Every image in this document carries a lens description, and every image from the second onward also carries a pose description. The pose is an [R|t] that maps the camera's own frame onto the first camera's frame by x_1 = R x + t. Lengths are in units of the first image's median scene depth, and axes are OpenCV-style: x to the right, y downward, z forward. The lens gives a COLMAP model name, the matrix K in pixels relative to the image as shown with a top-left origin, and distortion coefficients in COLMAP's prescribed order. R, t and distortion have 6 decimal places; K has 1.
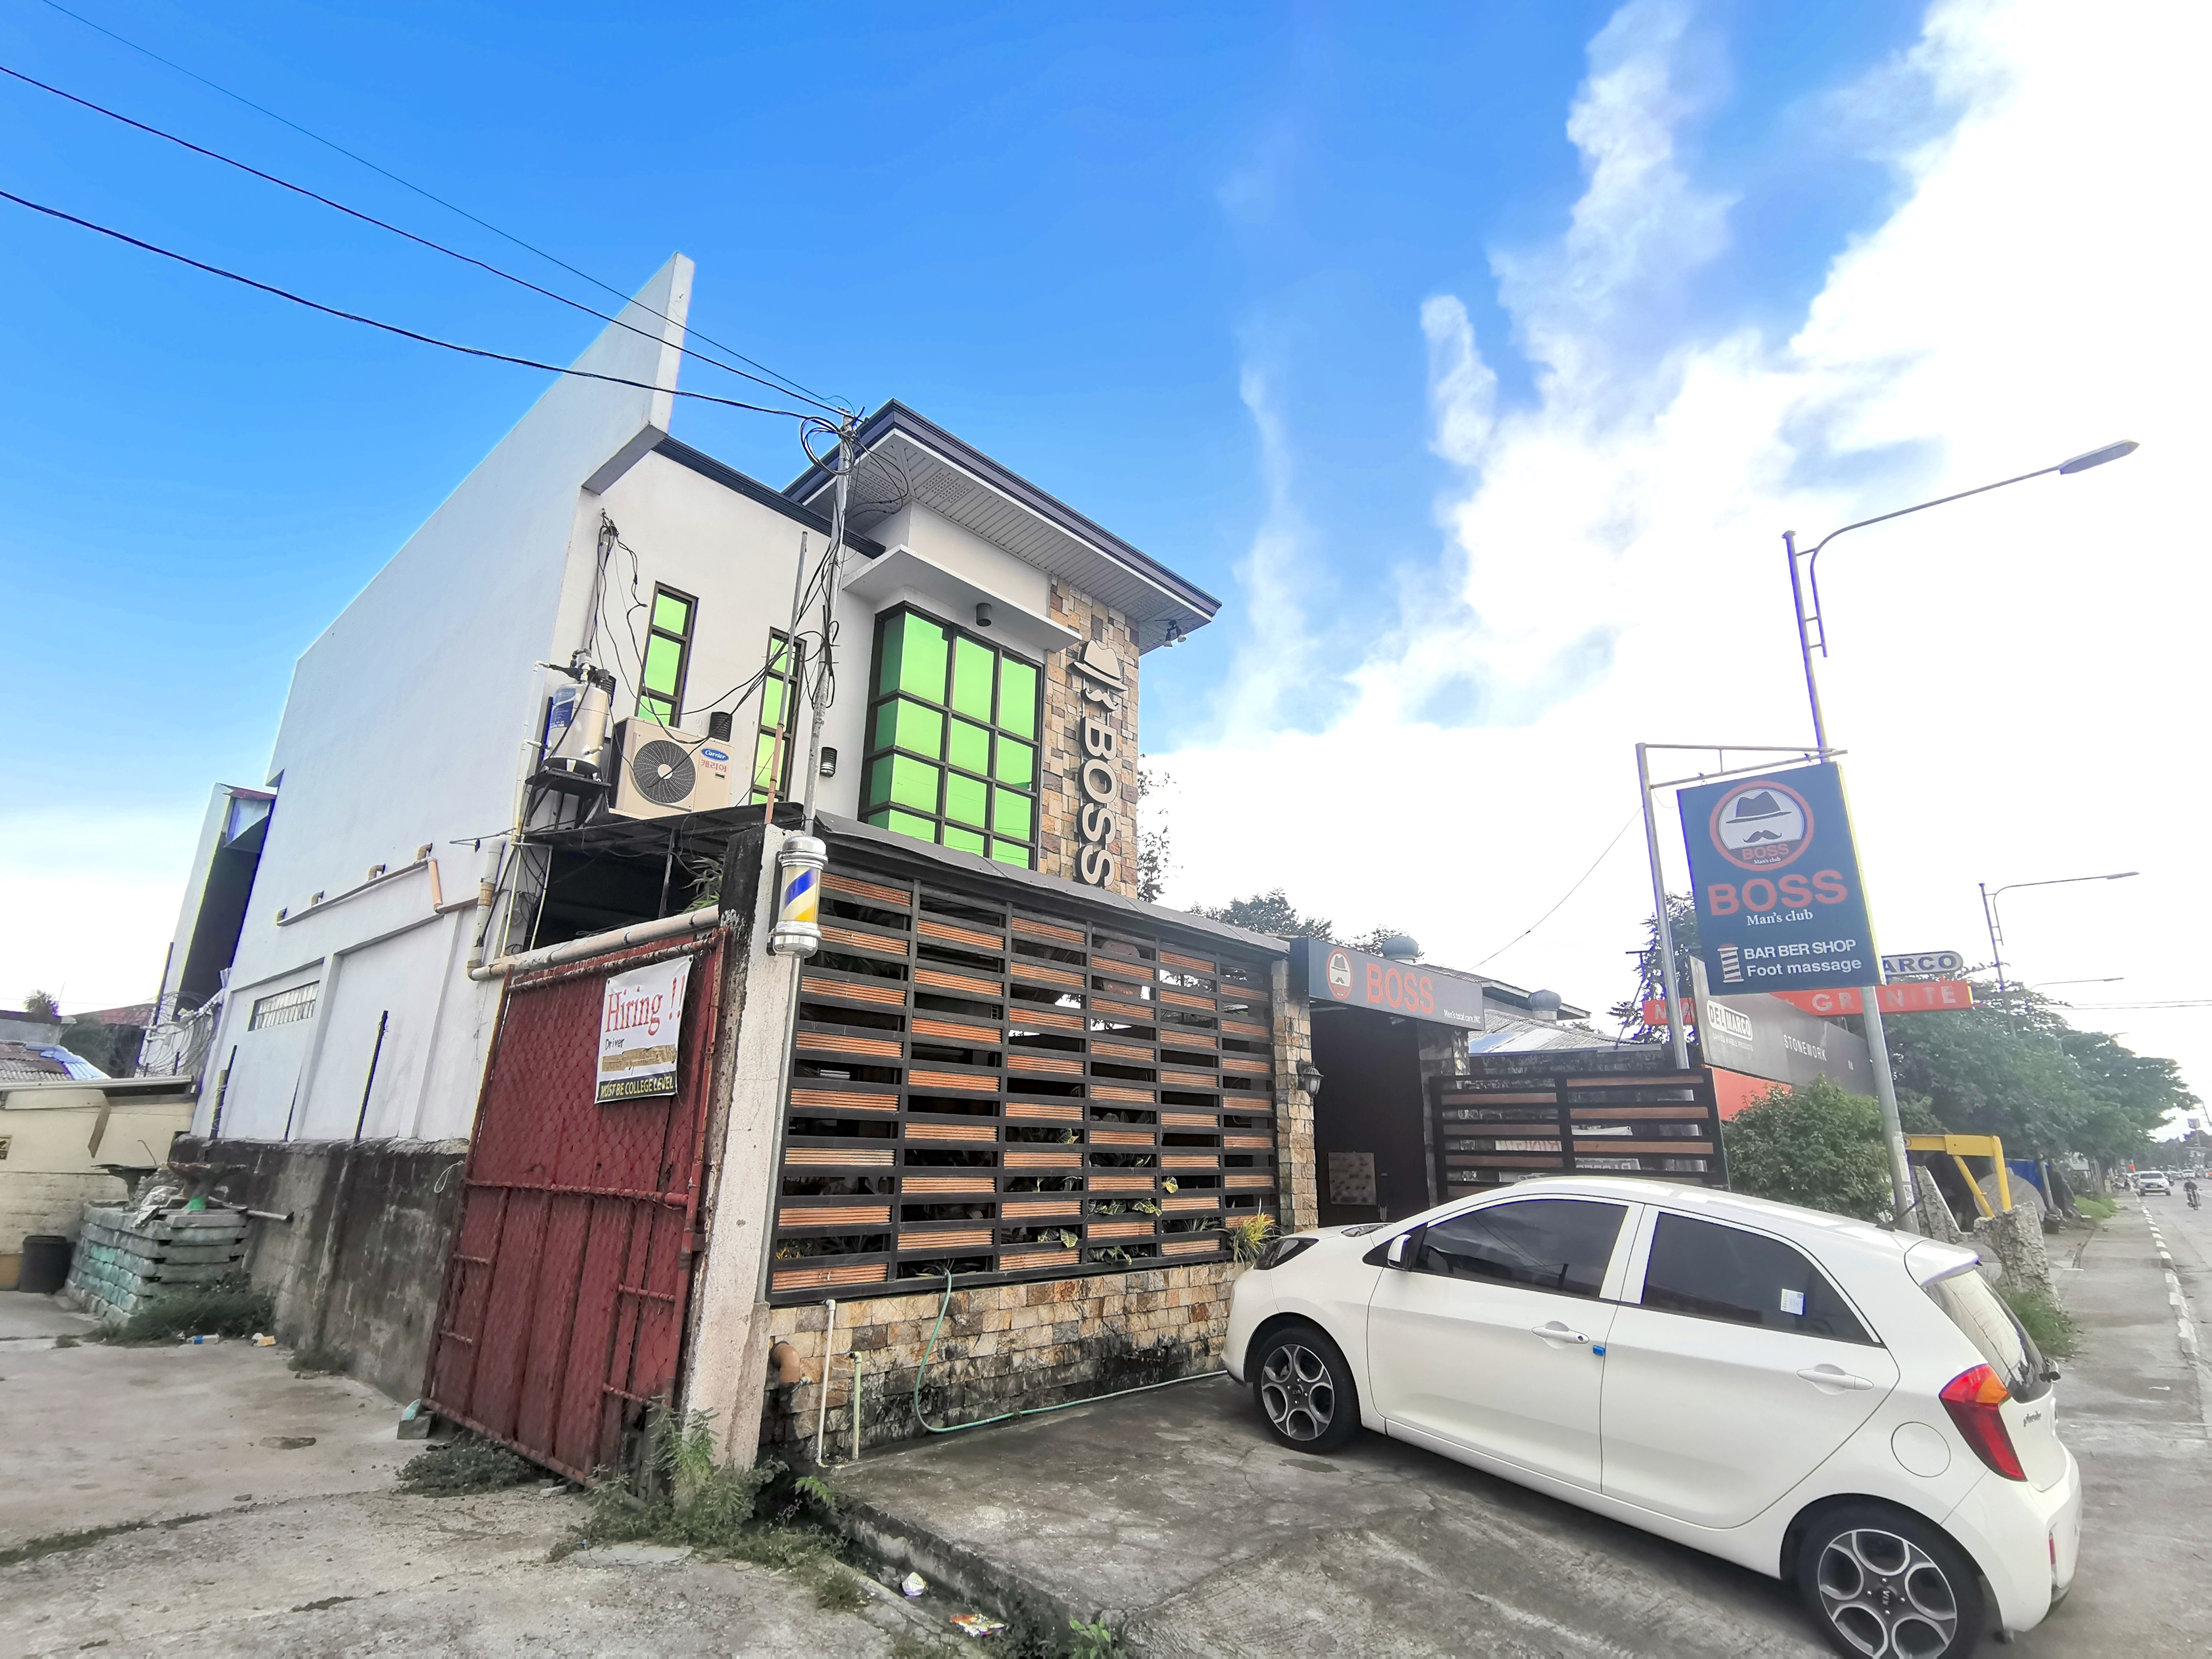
lens RADIAL K [[1068.4, 0, 1103.8], [0, 1068.4, 814.1], [0, 0, 1]] dist [0.027750, -0.030158]
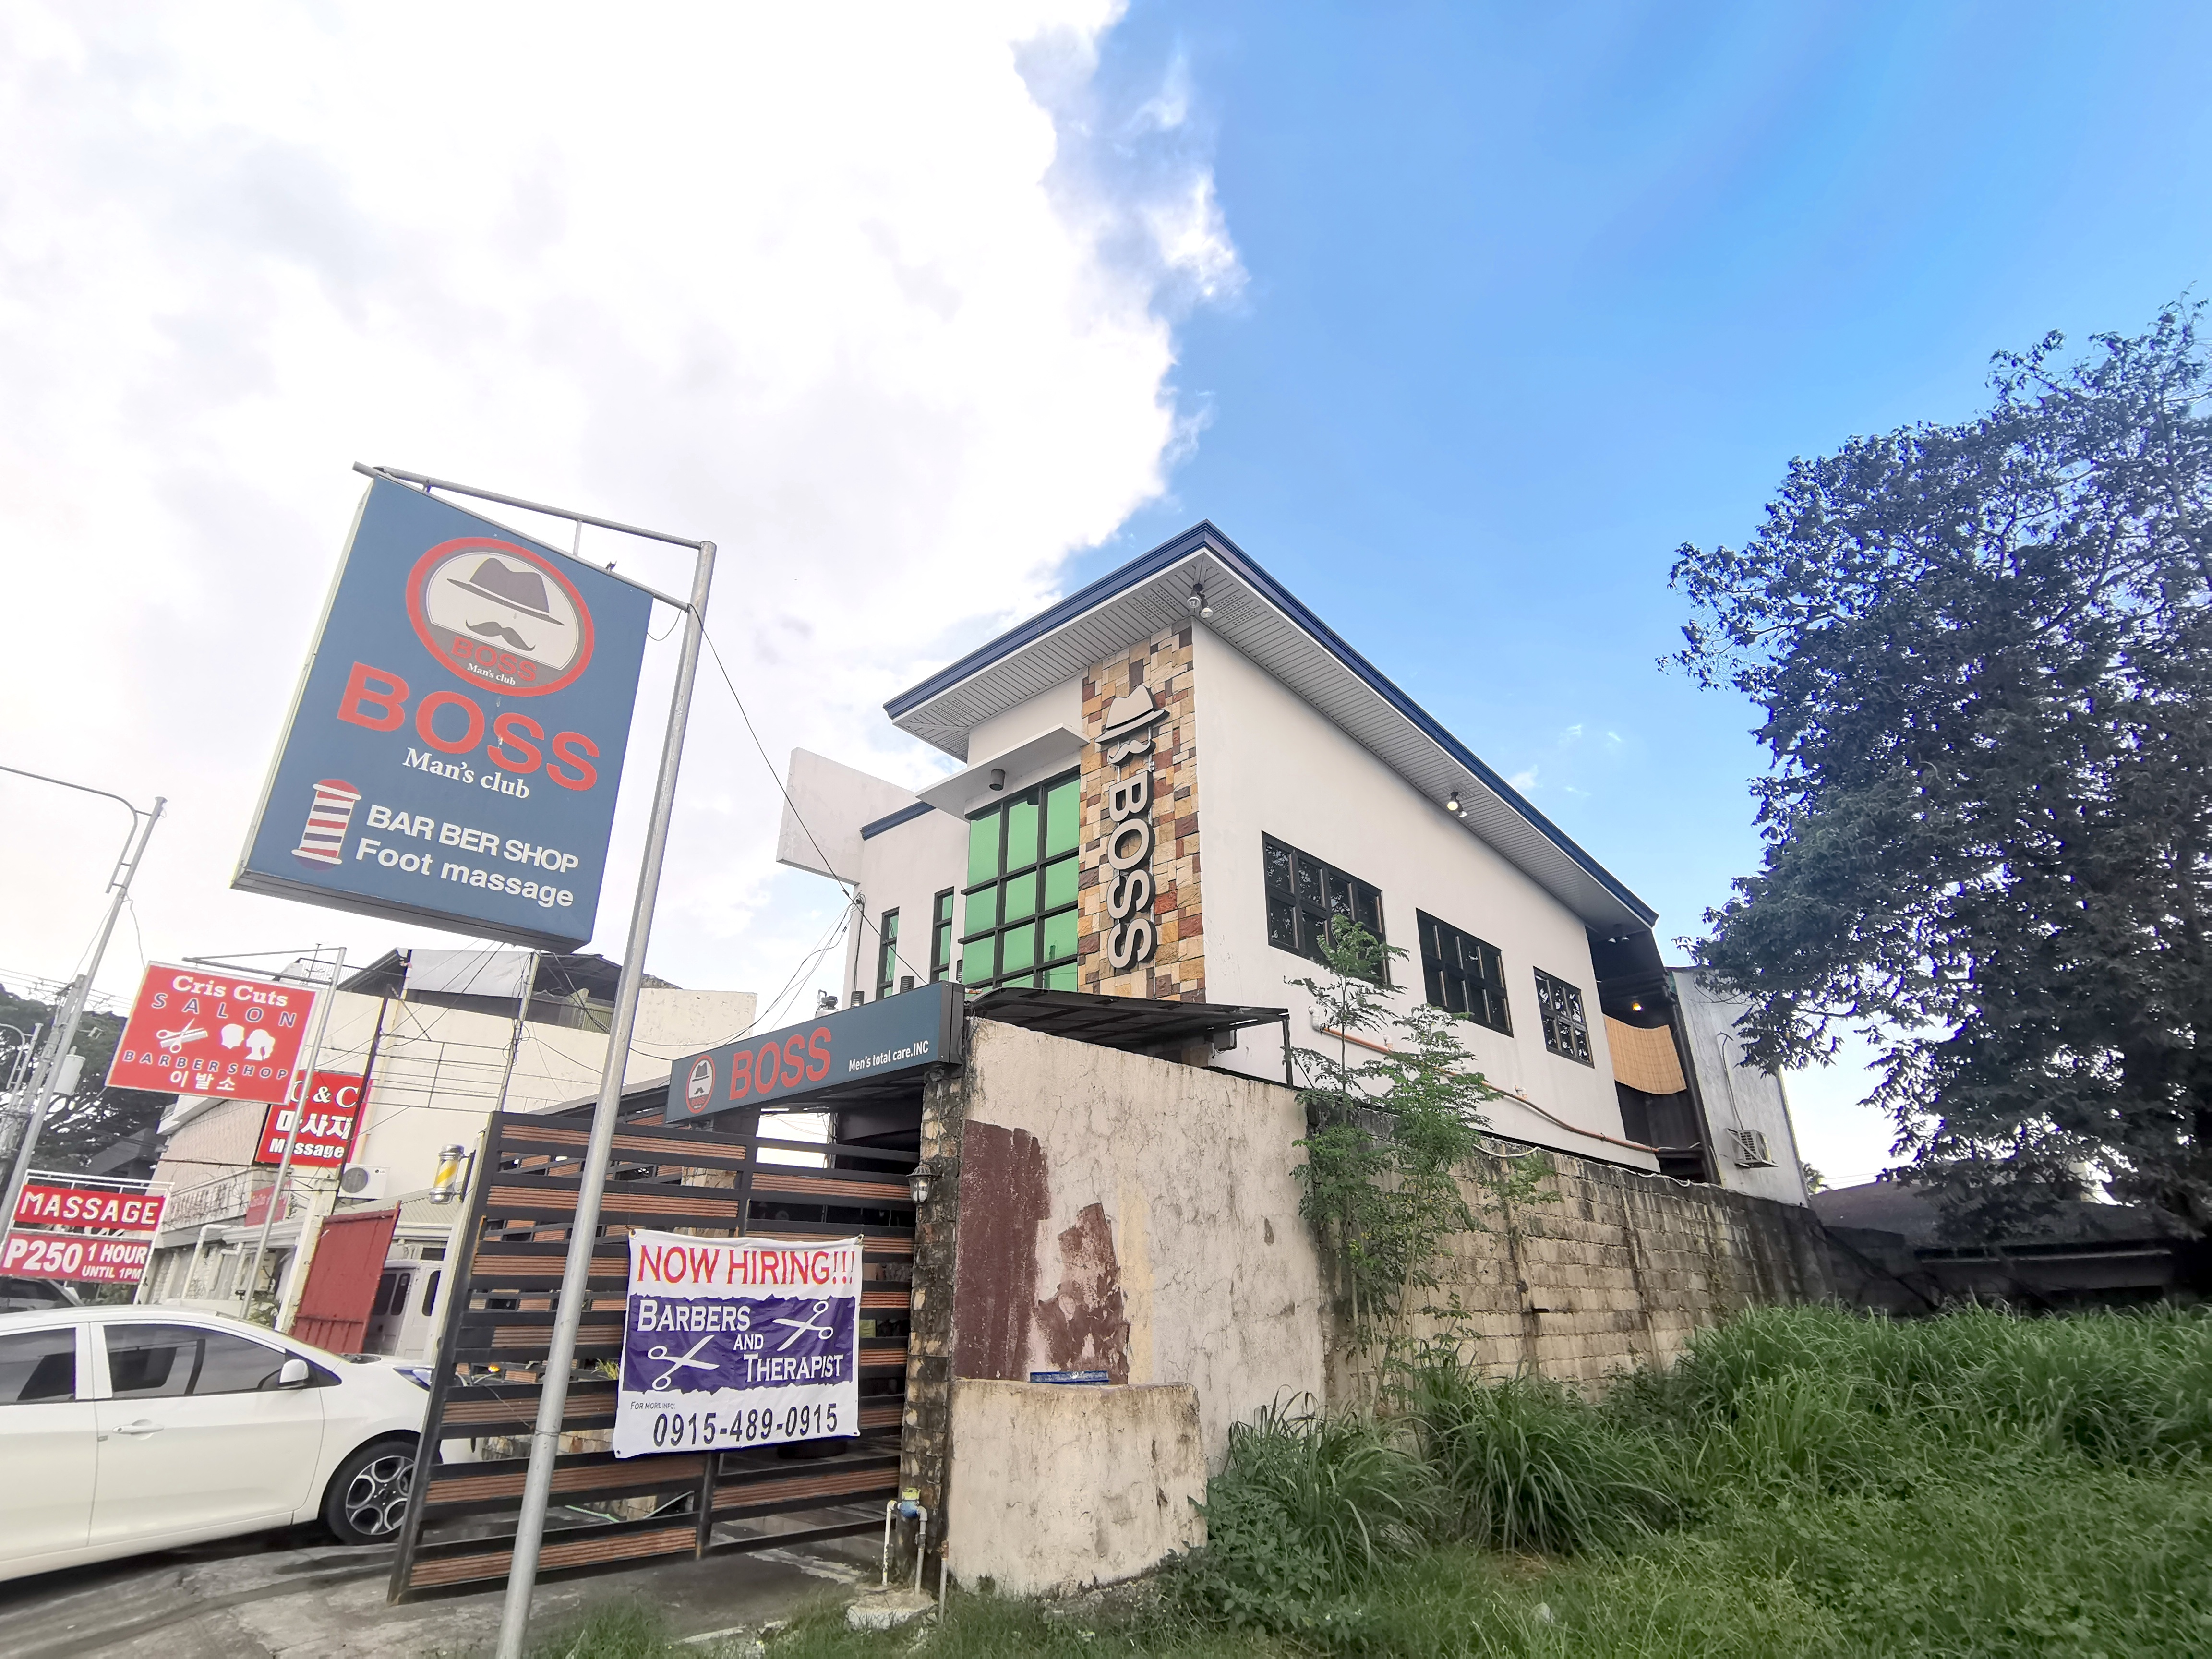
lens RADIAL K [[1071.6, 0, 1115.4], [0, 1071.6, 822.6], [0, 0, 1]] dist [0.029238, -0.032088]
pose [[0.001553, -0.421915, -0.906634, 1.074344], [0.302897, 0.864243, -0.401669, 0.406778], [0.953022, -0.273993, 0.129139, 1.215011]]
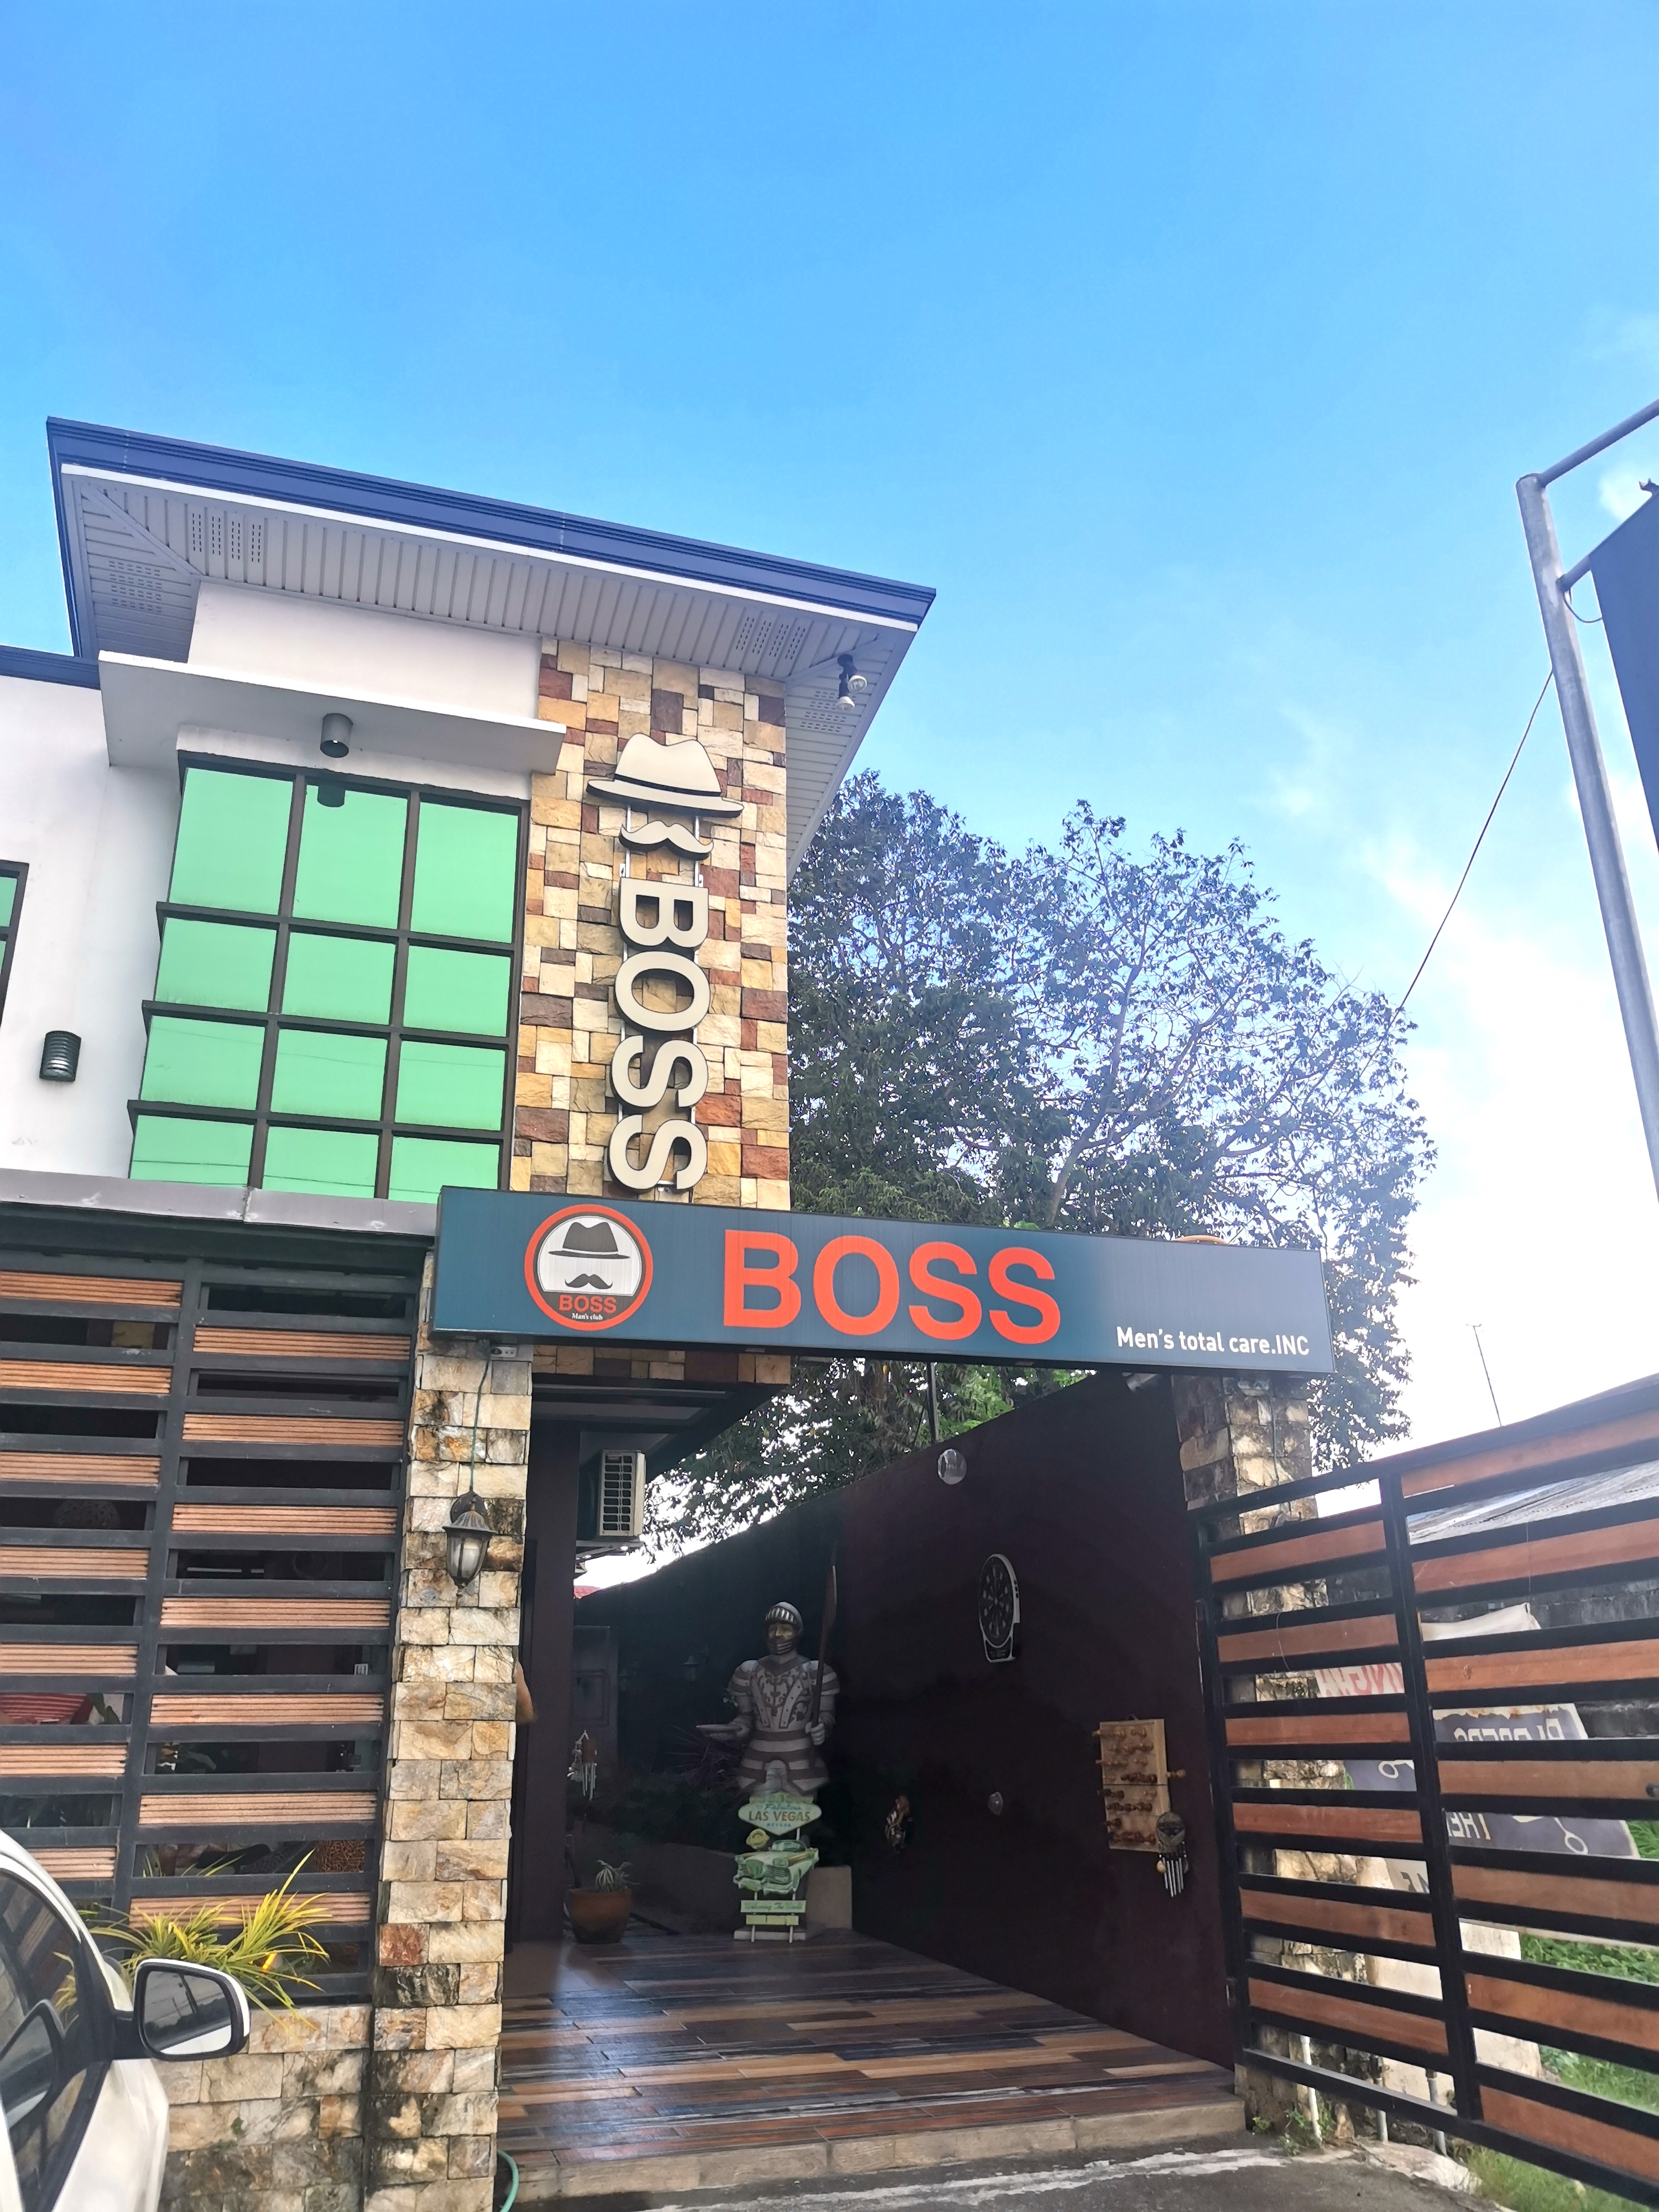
lens RADIAL K [[1644.3, 0, 829.5], [0, 1644.3, 1106.0], [0, 0, 1]] dist [0.054335, -0.161934]
pose [[0.869538, -0.205750, -0.448967, 0.556063], [0.177598, 0.978542, -0.104477, 0.162276], [0.460829, 0.011111, 0.887419, 0.474934]]
